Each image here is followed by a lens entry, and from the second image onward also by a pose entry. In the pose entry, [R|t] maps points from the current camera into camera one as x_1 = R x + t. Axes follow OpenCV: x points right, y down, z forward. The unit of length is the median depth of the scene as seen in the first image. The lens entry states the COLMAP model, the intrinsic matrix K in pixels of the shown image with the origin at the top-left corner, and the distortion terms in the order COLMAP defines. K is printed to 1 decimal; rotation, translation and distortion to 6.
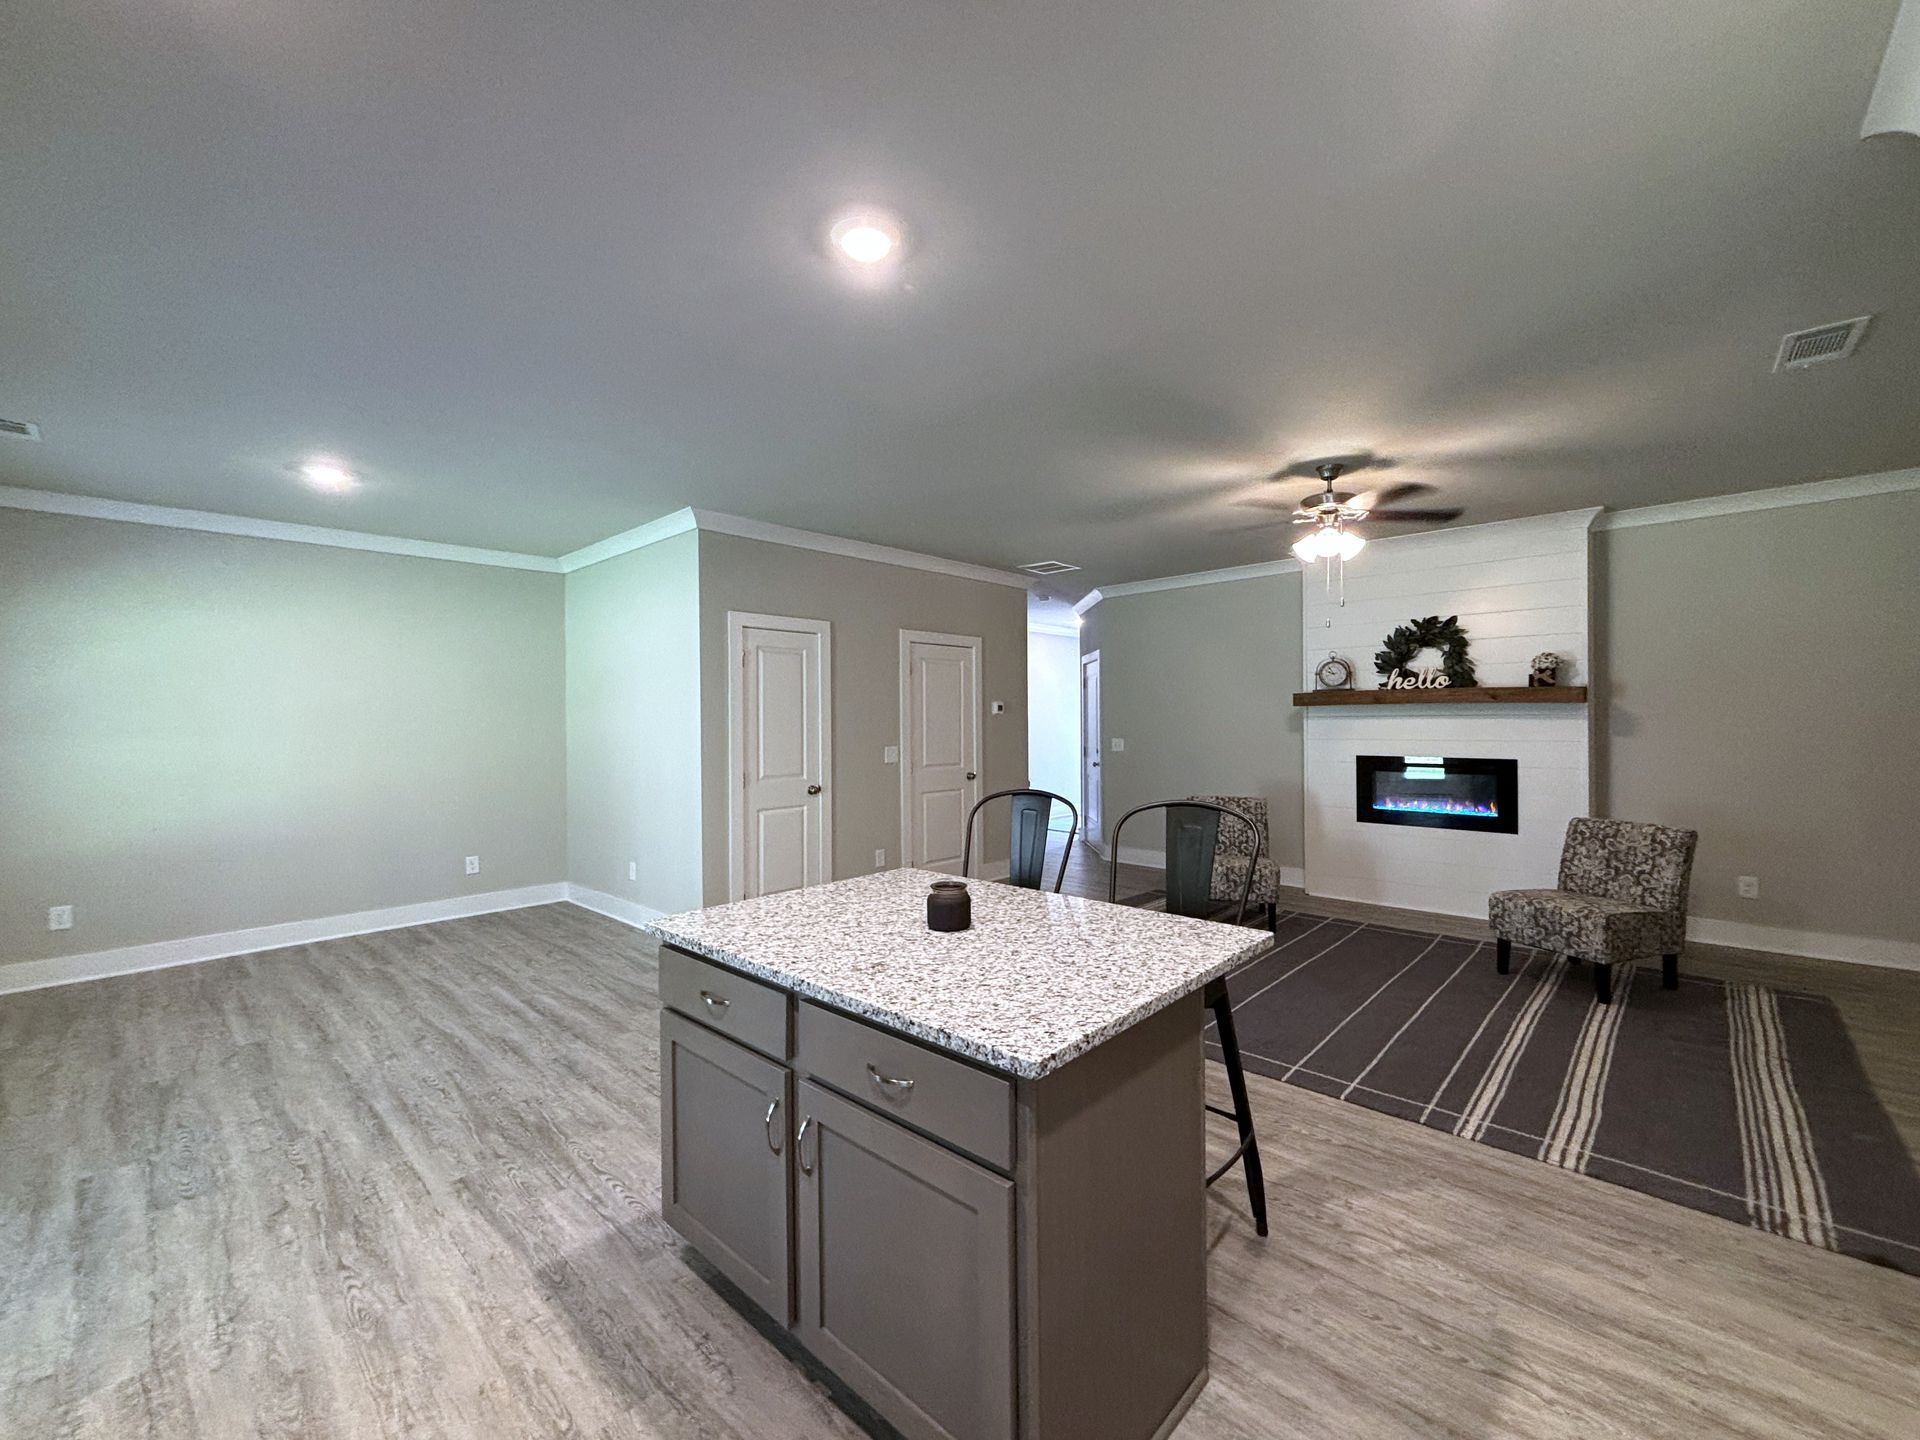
lens RADIAL K [[785.0, 0, 954.4], [0, 785.0, 719.7], [0, 0, 1]] dist [0.000240, 0.000288]
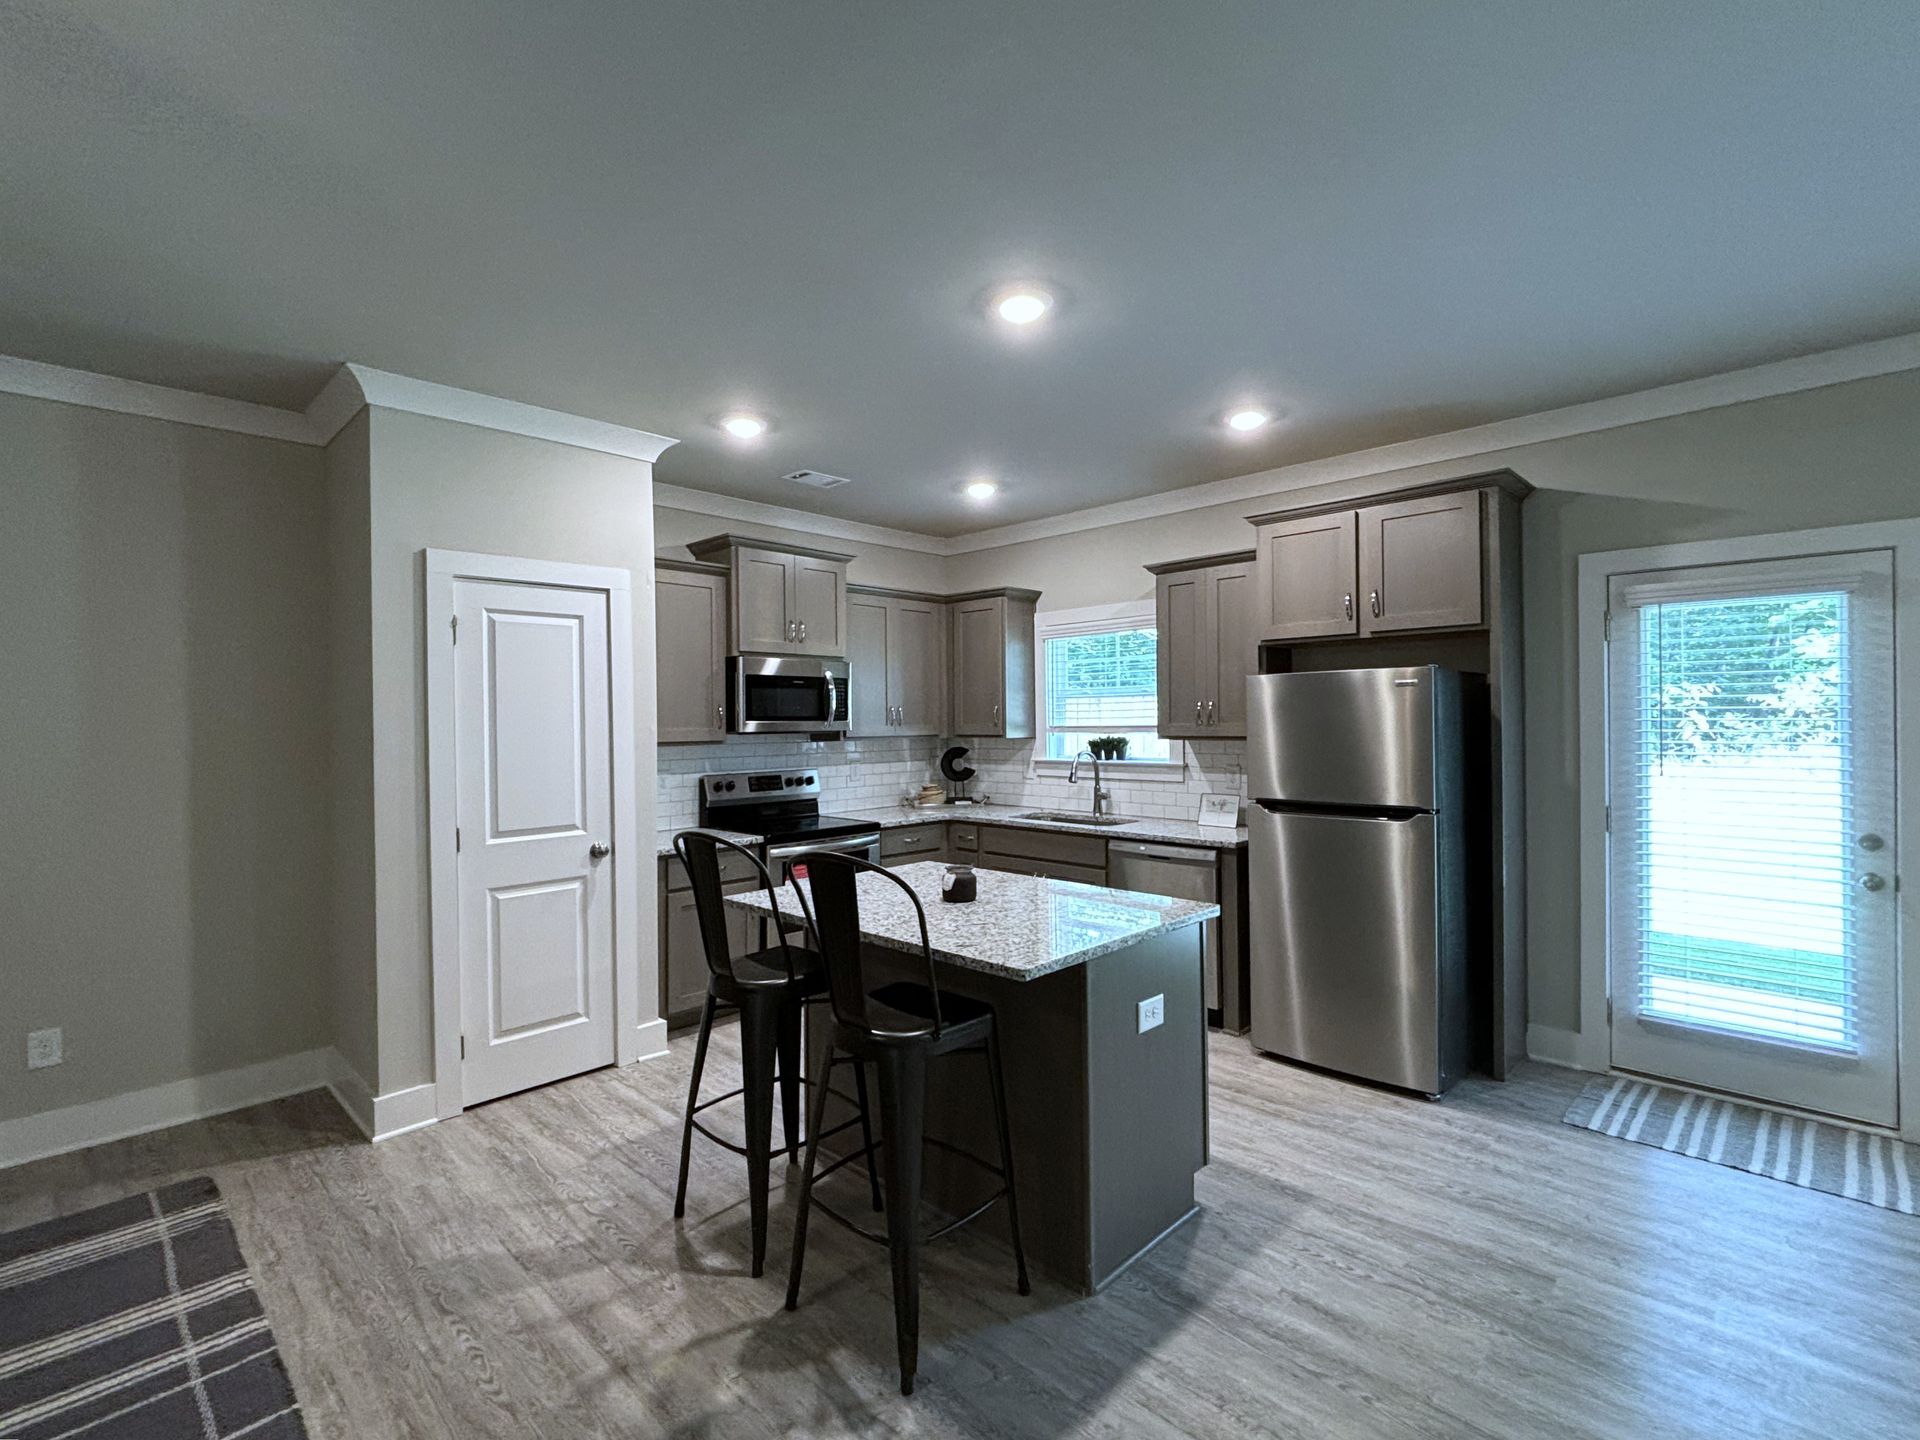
lens RADIAL K [[895.1, 0, 967.4], [0, 895.1, 712.5], [0, 0, 1]] dist [0.001257, -0.000411]
pose [[-0.999746, 0.021704, 0.006060, -0.017270], [0.021657, 0.999736, -0.007633, -0.014654], [-0.006224, -0.007500, -0.999953, 1.229174]]
